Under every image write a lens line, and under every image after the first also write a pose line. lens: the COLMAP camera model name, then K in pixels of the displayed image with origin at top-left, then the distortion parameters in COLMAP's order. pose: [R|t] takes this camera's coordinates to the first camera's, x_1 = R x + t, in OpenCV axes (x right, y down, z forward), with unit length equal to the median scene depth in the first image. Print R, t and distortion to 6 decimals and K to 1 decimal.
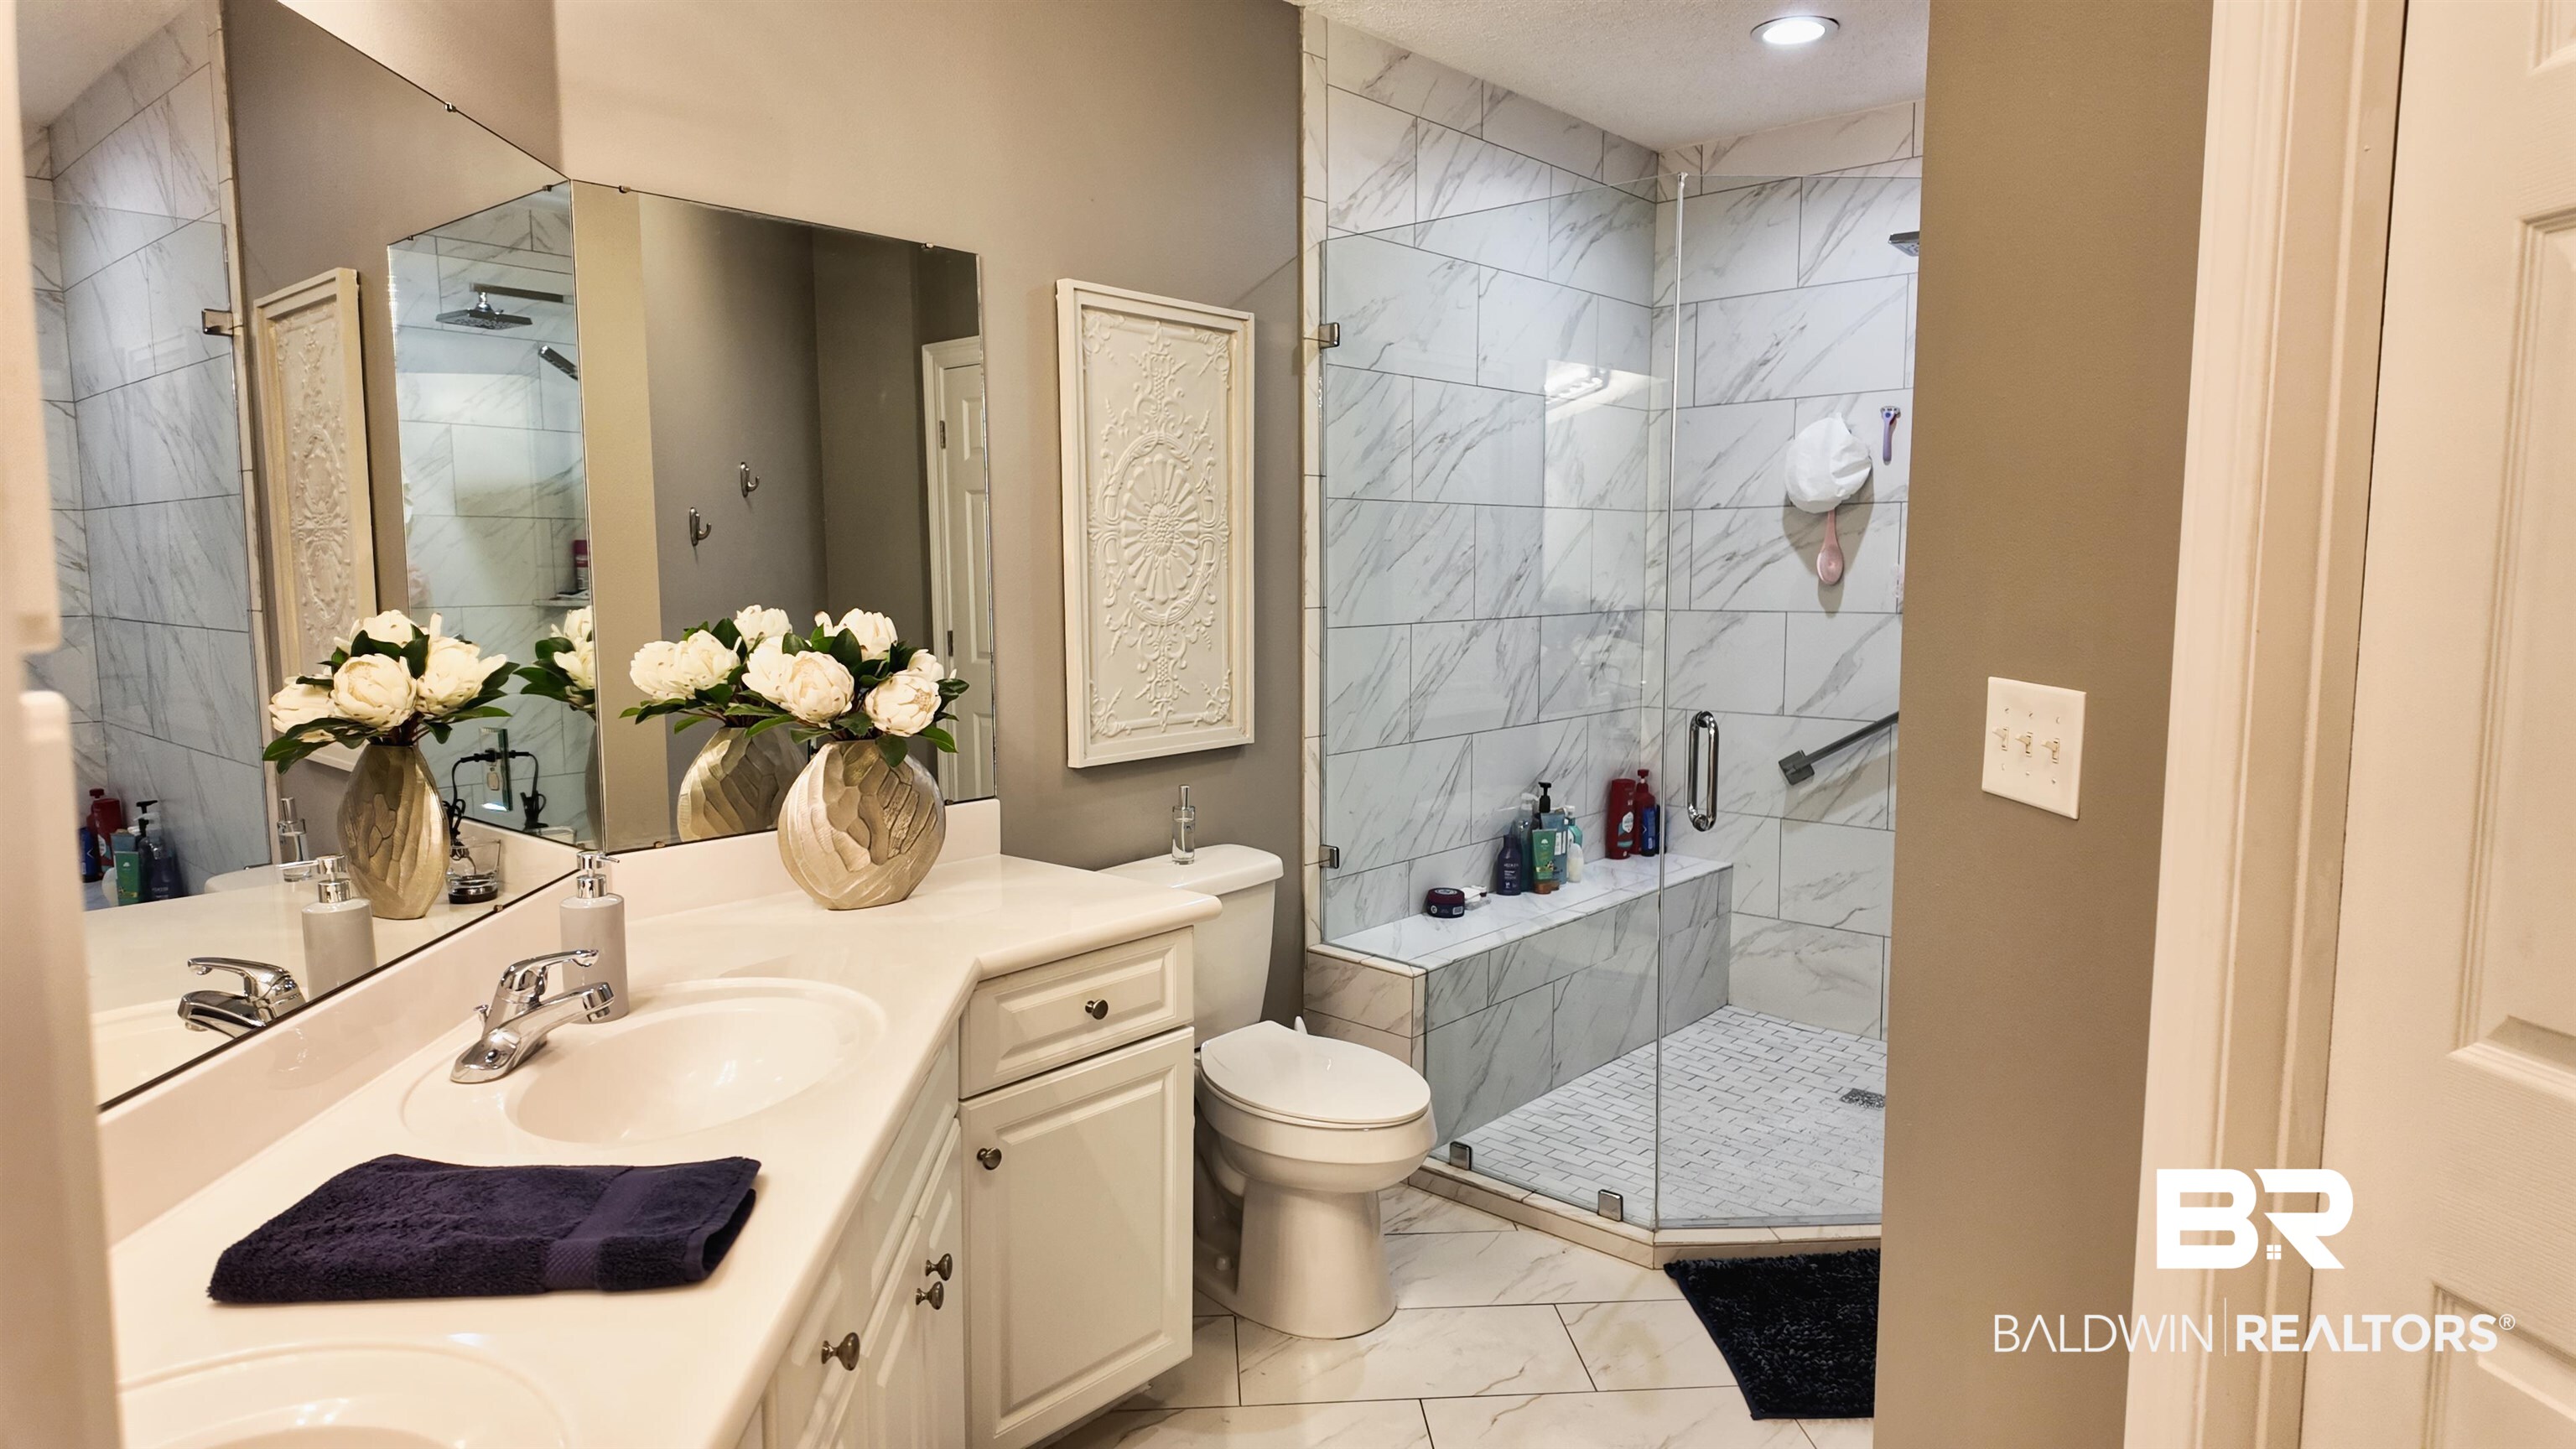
lens RADIAL K [[1511.8, 0, 1316.7], [0, 1511.8, 718.1], [0, 0, 1]] dist [0.097808, -0.103526]
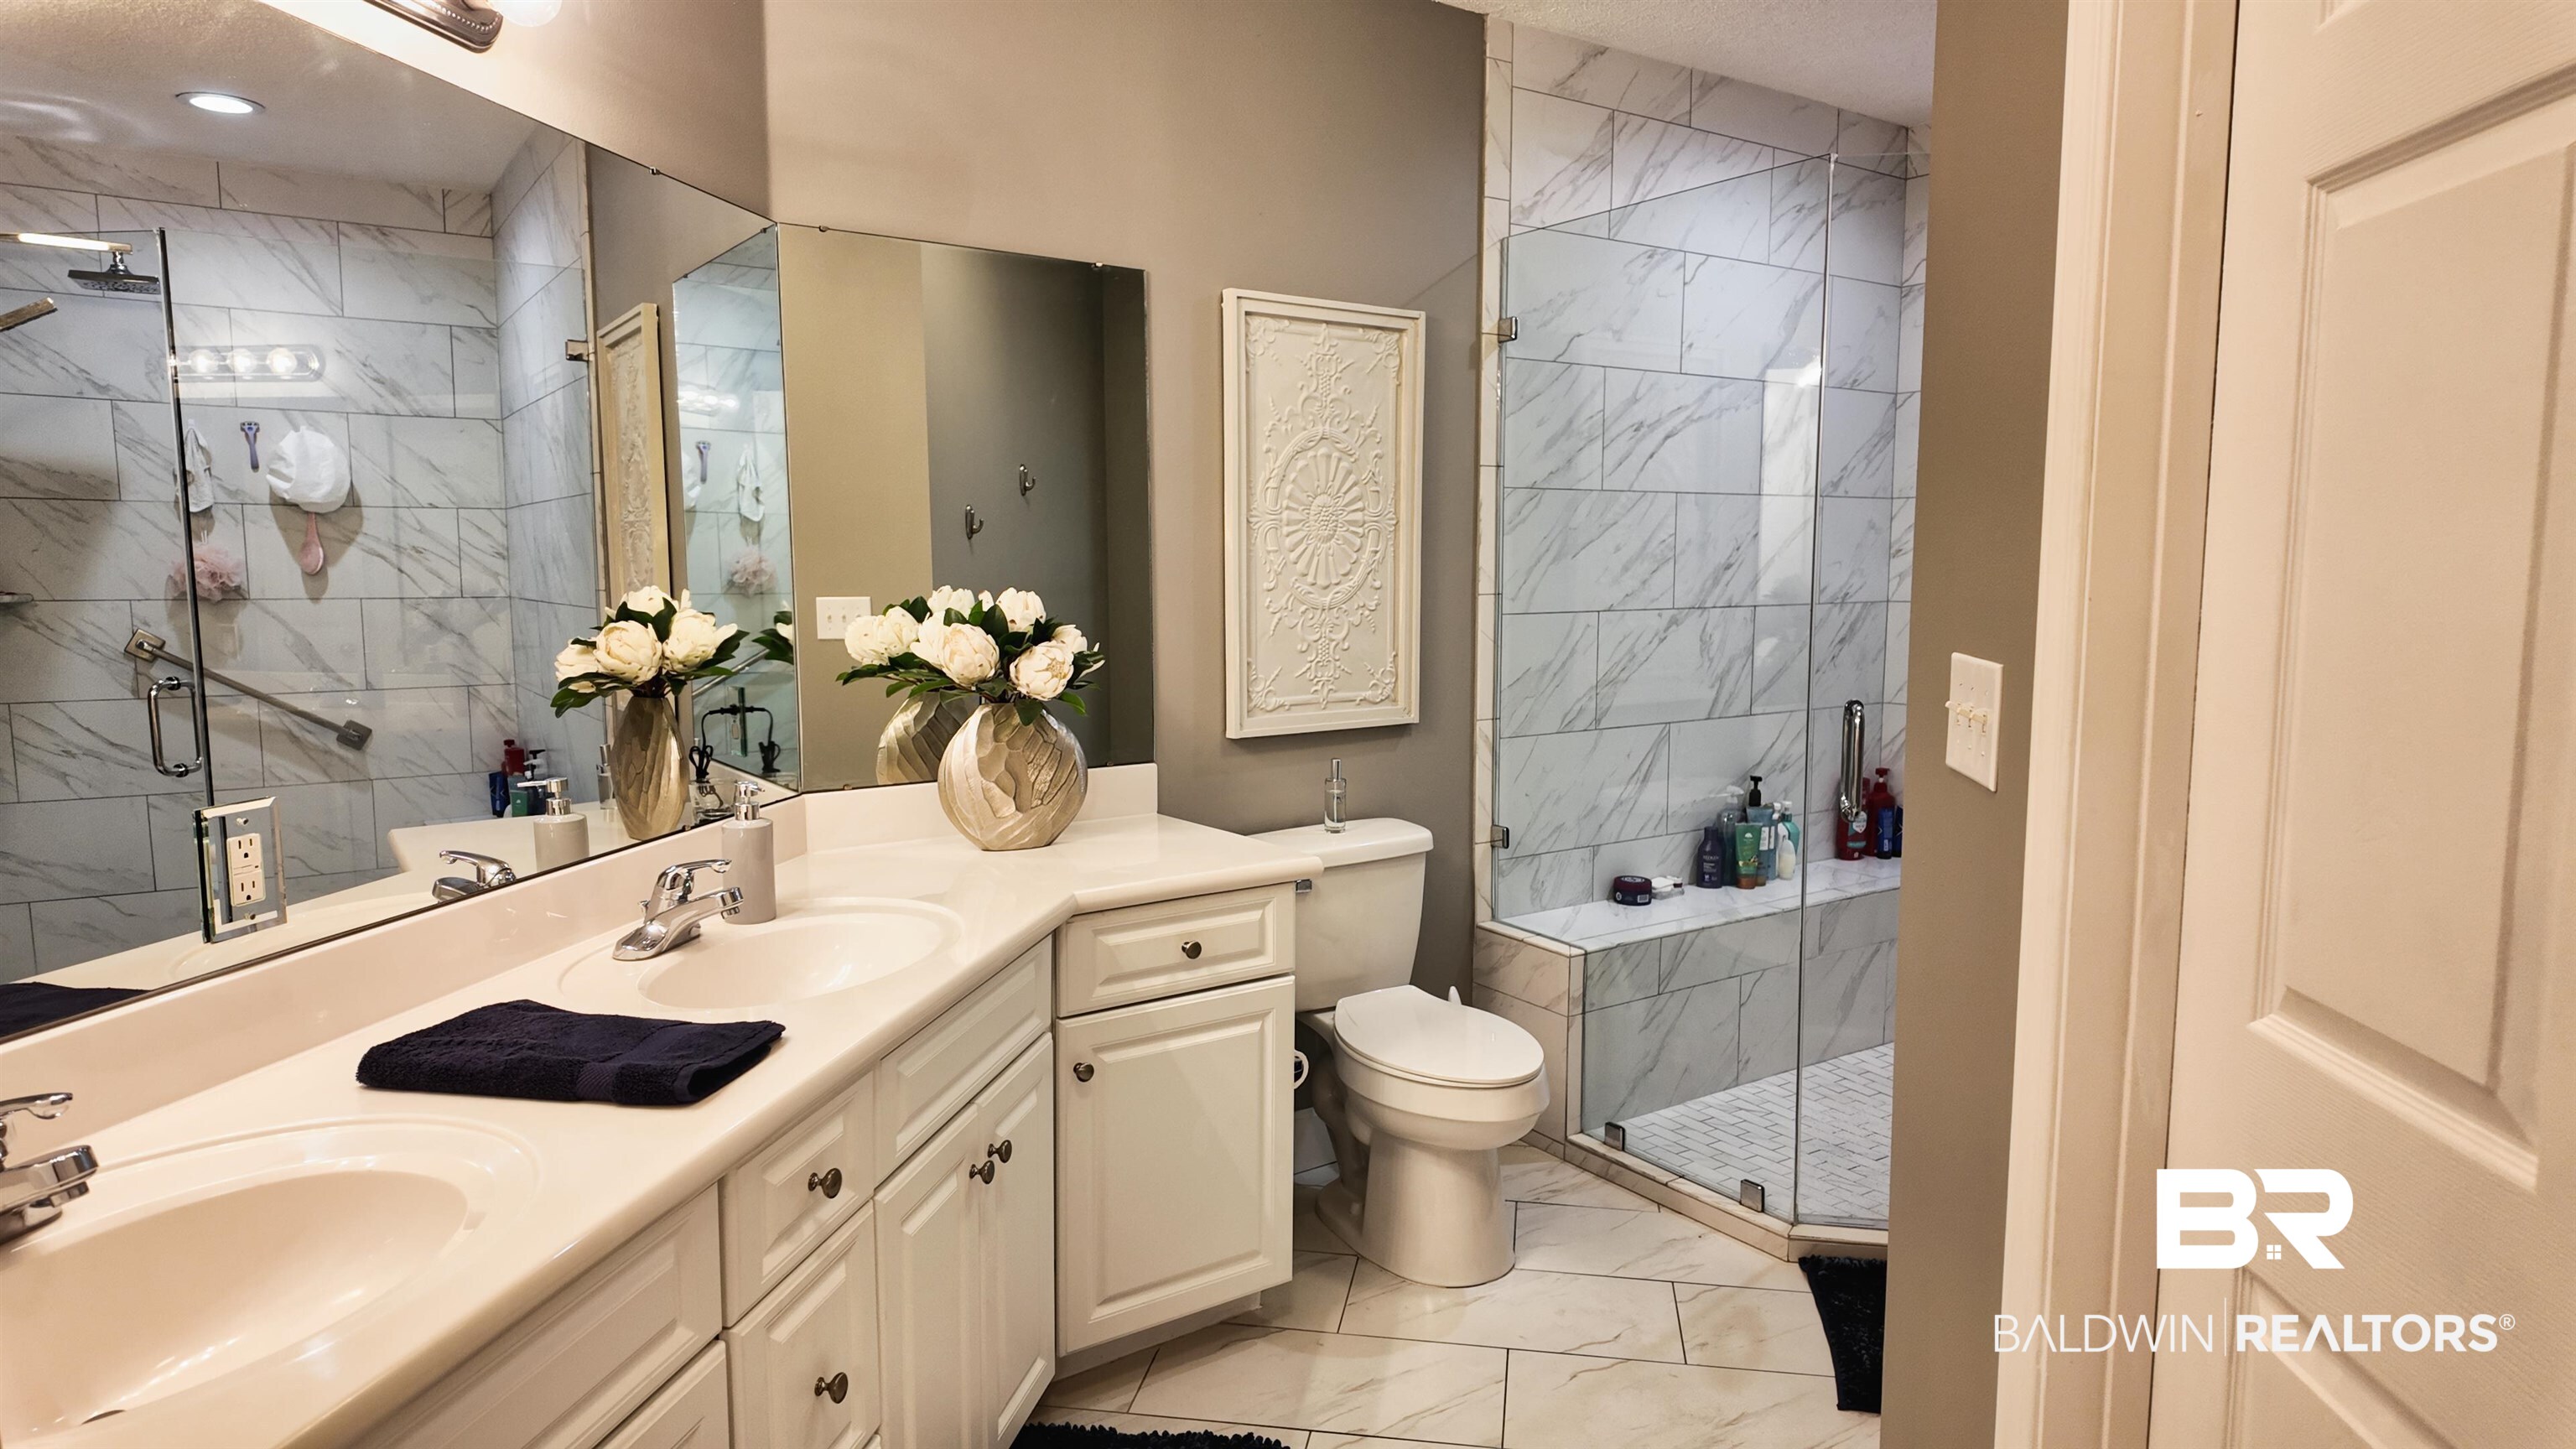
lens RADIAL K [[1508.4, 0, 1296.5], [0, 1508.4, 714.3], [0, 0, 1]] dist [0.097494, -0.101792]
pose [[0.972264, 0.025176, -0.232528, 0.136069], [-0.025250, 0.999678, 0.002658, 0.011474], [0.232520, 0.003287, 0.972586, -0.040051]]
